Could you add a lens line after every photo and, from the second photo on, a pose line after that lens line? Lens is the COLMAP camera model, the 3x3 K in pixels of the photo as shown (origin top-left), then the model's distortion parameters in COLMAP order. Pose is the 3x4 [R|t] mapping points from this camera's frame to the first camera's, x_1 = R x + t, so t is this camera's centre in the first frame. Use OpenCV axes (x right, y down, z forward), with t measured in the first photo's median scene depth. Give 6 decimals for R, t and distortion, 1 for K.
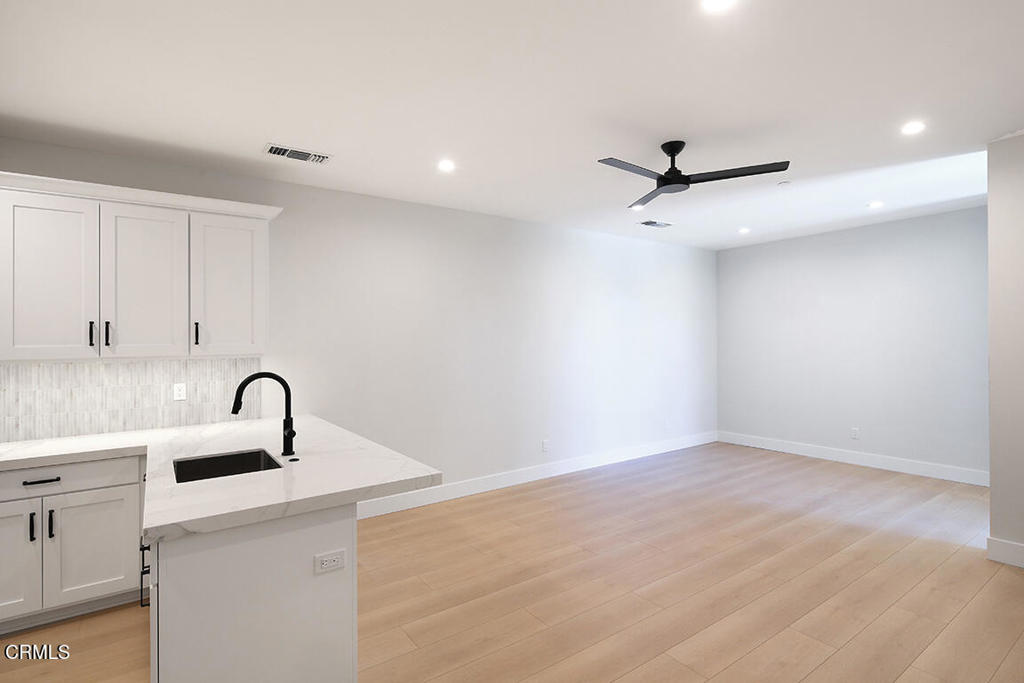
lens RADIAL K [[508.1, 0, 512.0], [0, 508.1, 341.5], [0, 0, 1]] dist [0.022996, -0.015762]
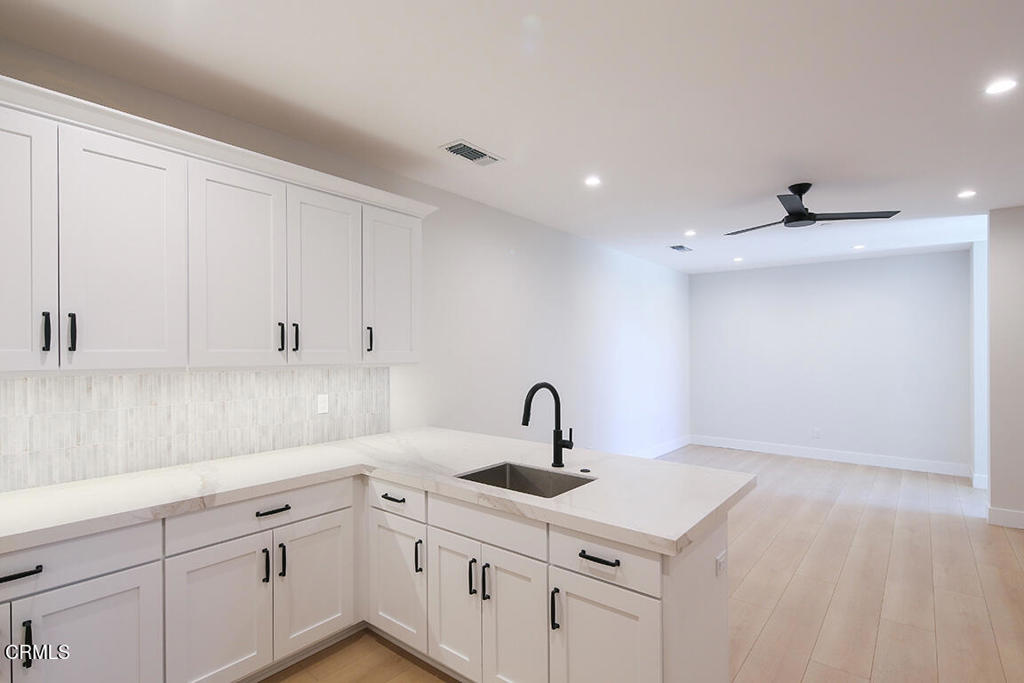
lens RADIAL K [[508.3, 0, 511.8], [0, 508.3, 351.8], [0, 0, 1]] dist [0.002483, -0.000101]
pose [[0.962537, 0.017095, 0.270610, -0.622116], [-0.016900, 0.999853, -0.003051, 0.005410], [-0.270623, -0.001636, 0.962684, 0.068172]]
